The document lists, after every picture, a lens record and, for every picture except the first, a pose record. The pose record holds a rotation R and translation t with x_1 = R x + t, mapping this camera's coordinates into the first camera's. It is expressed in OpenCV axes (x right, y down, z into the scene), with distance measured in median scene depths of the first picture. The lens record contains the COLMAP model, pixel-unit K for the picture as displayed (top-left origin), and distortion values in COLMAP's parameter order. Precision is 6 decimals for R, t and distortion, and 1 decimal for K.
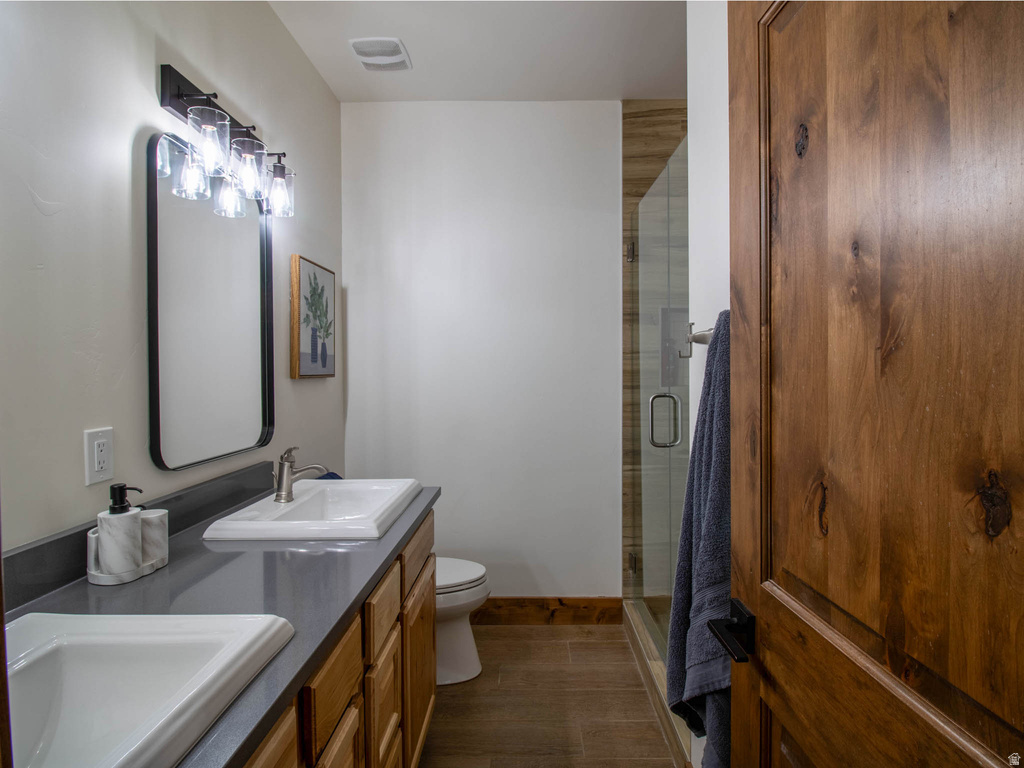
lens RADIAL K [[539.5, 0, 530.2], [0, 539.5, 378.5], [0, 0, 1]] dist [-0.003527, -0.009801]
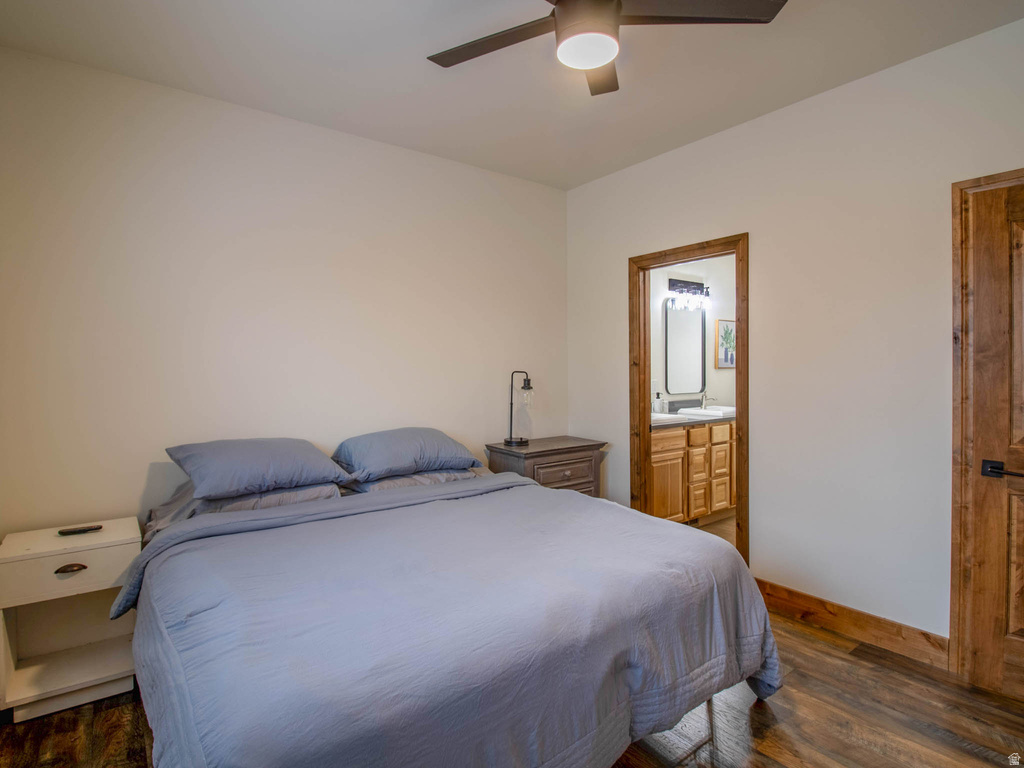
lens RADIAL K [[539.5, 0, 511.9], [0, 539.5, 375.9], [0, 0, 1]] dist [-0.003527, -0.009801]
pose [[0.611323, 0.018084, -0.791174, 1.112783], [-0.011794, 0.999836, 0.013740, 0.011187], [0.791293, 0.000931, 0.611436, -1.479862]]
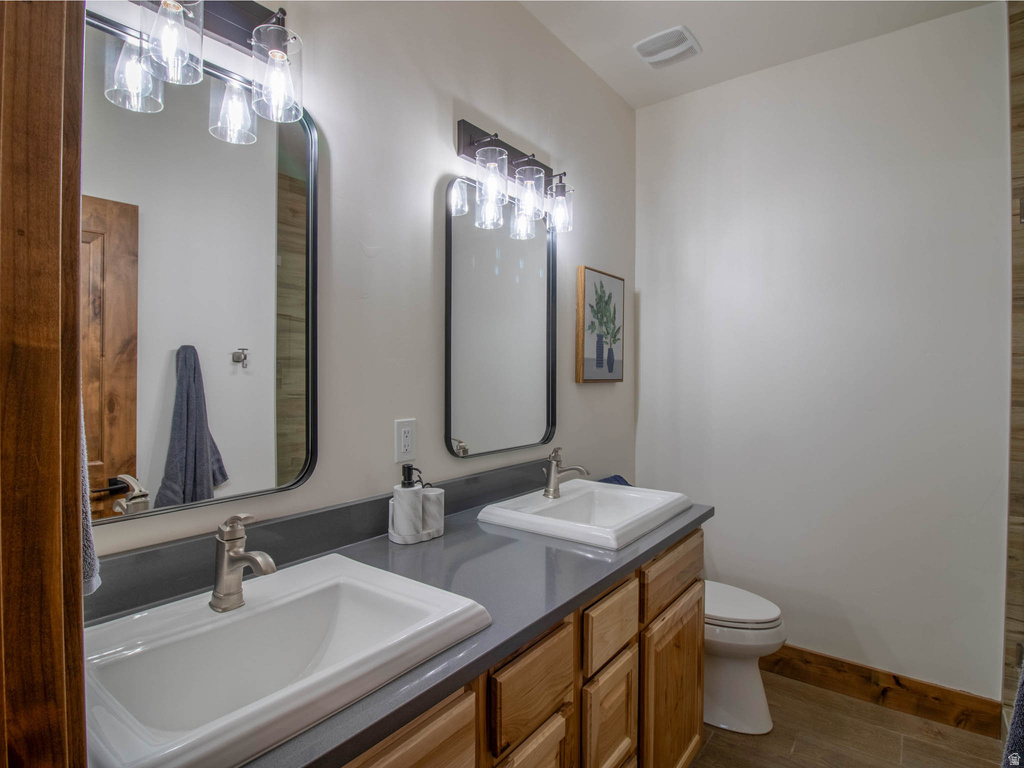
lens RADIAL K [[539.5, 0, 499.3], [0, 539.5, 379.0], [0, 0, 1]] dist [-0.003527, -0.009801]
pose [[0.792088, 0.013738, -0.610252, 0.098982], [-0.018623, 0.999825, -0.001664, -0.002944], [0.610122, 0.012682, 0.792206, 0.073350]]
